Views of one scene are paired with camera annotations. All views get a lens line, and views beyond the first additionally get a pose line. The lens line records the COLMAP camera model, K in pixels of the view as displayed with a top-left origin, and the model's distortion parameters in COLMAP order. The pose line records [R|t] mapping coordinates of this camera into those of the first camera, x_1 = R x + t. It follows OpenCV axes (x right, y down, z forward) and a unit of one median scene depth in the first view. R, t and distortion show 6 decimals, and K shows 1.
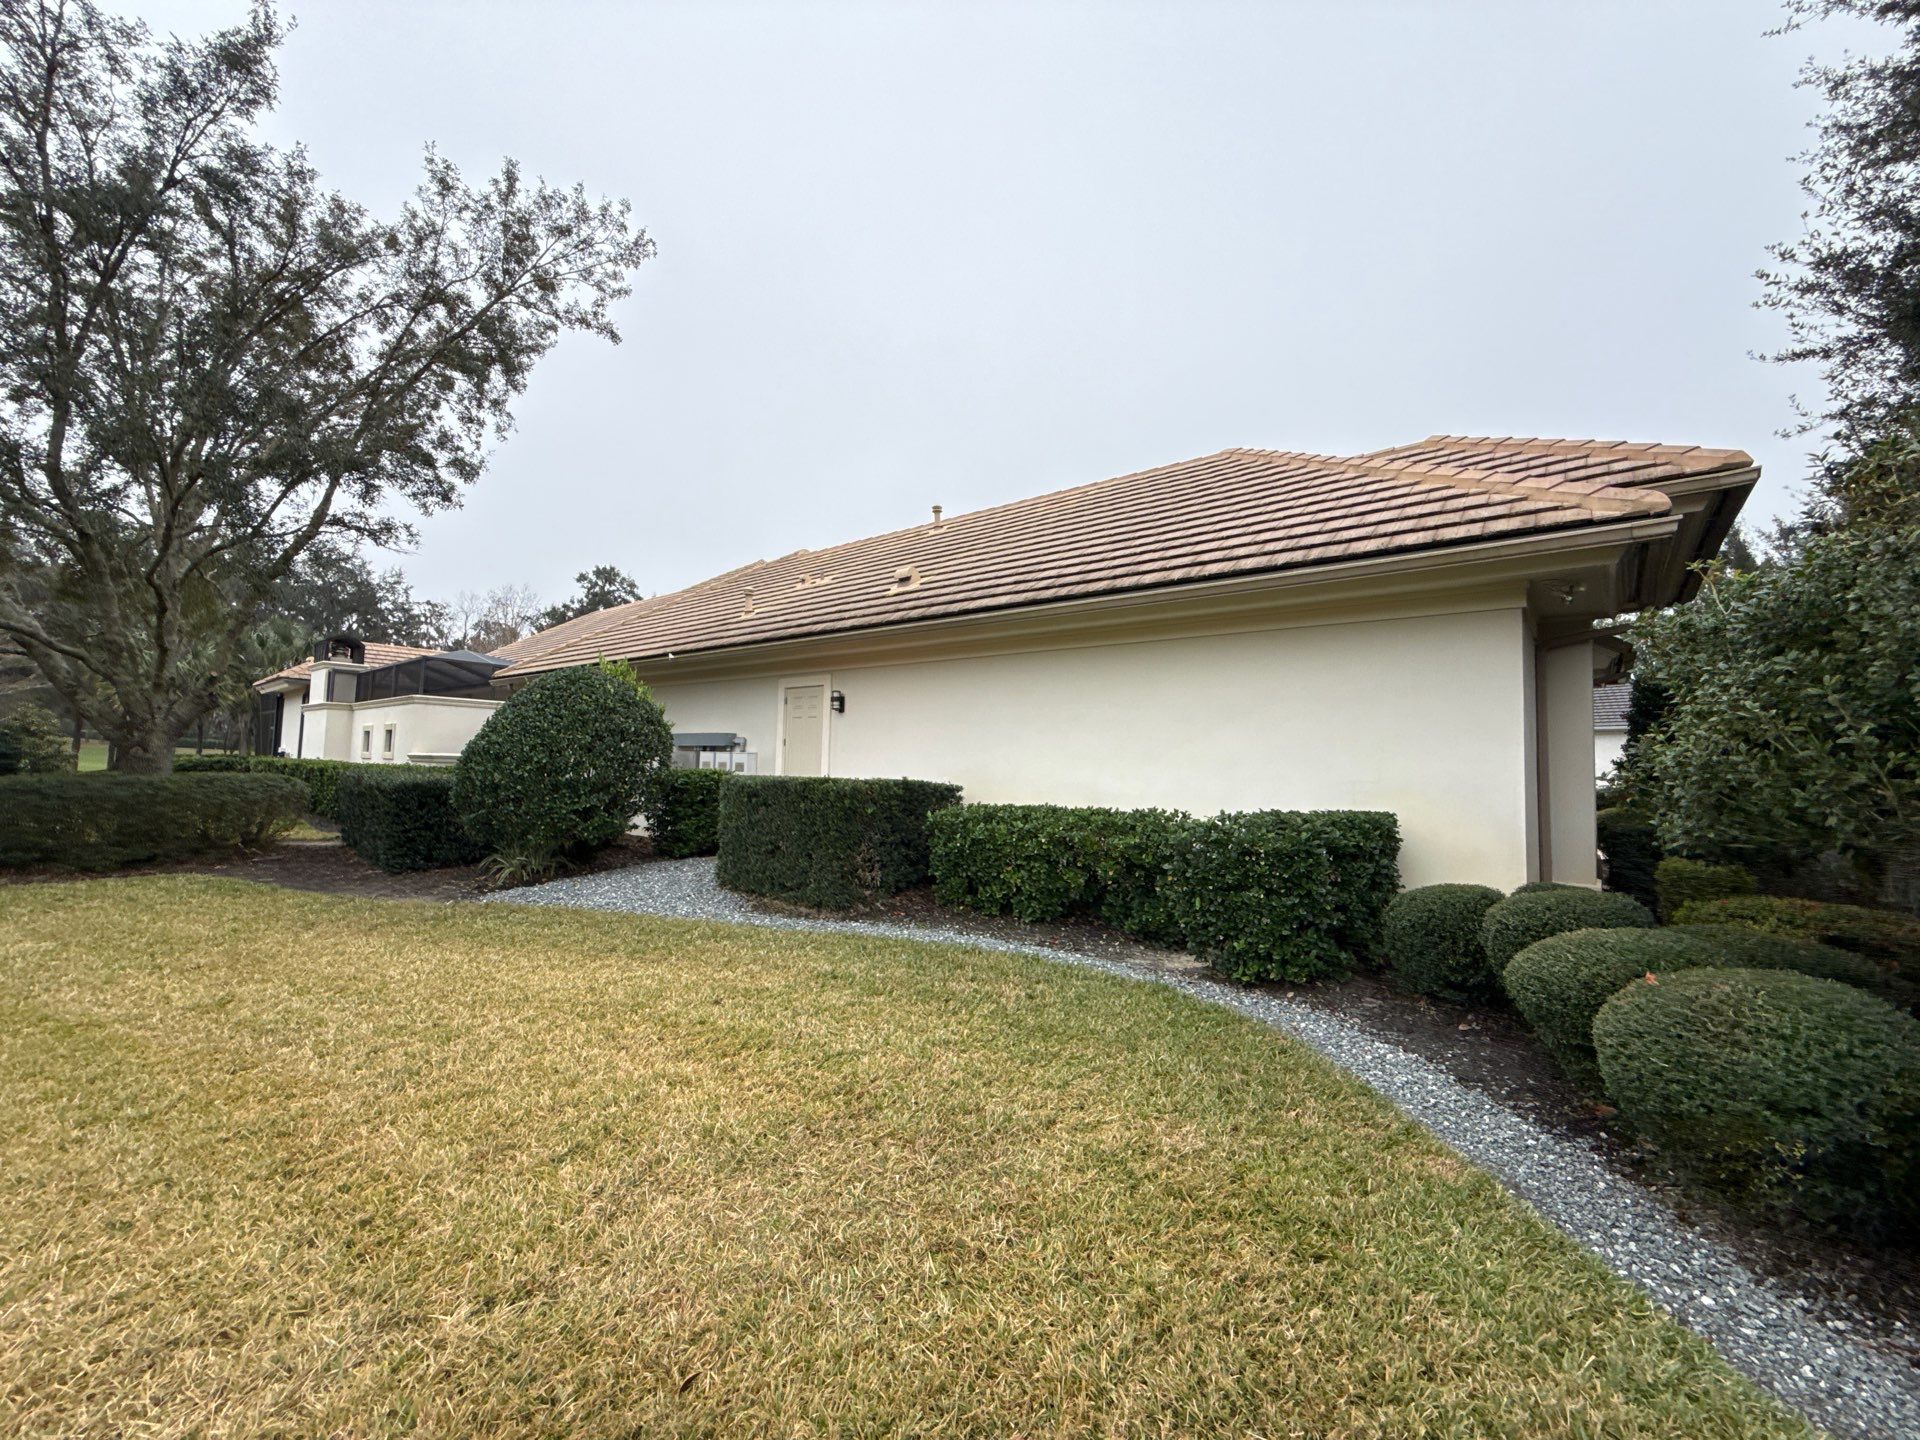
lens RADIAL K [[773.9, 0, 961.5], [0, 773.9, 713.5], [0, 0, 1]] dist [-0.000307, 0.000007]
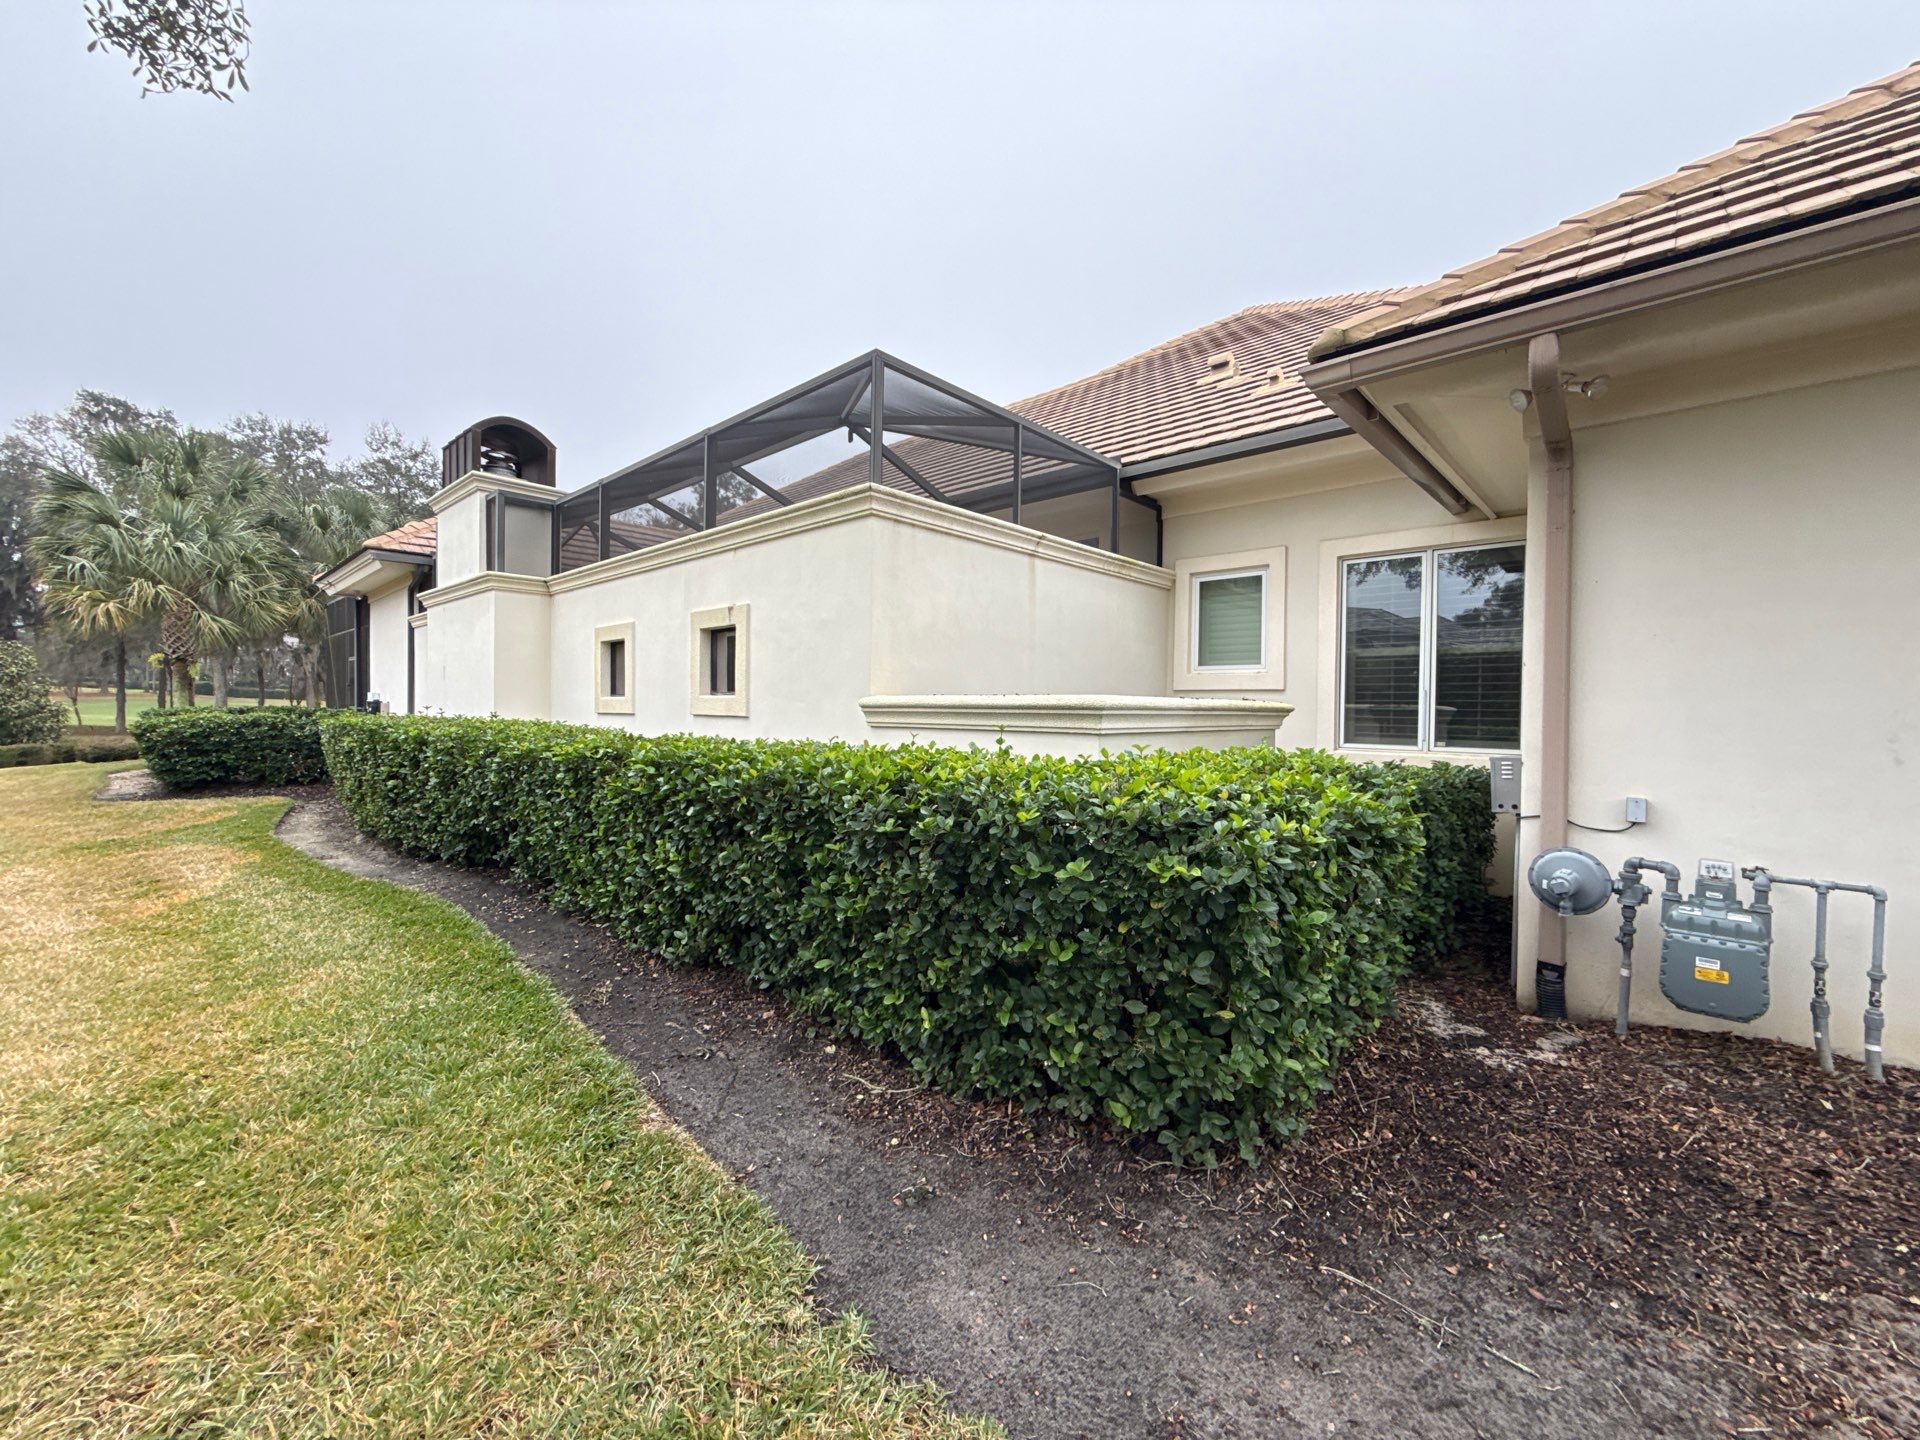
lens RADIAL K [[773.9, 0, 960.3], [0, 773.9, 720.7], [0, 0, 1]] dist [-0.000307, 0.000007]
pose [[0.998669, -0.005745, -0.051262, -0.451210], [0.009771, 0.996856, 0.078631, 0.025356], [0.050649, -0.079028, 0.995585, 0.492723]]
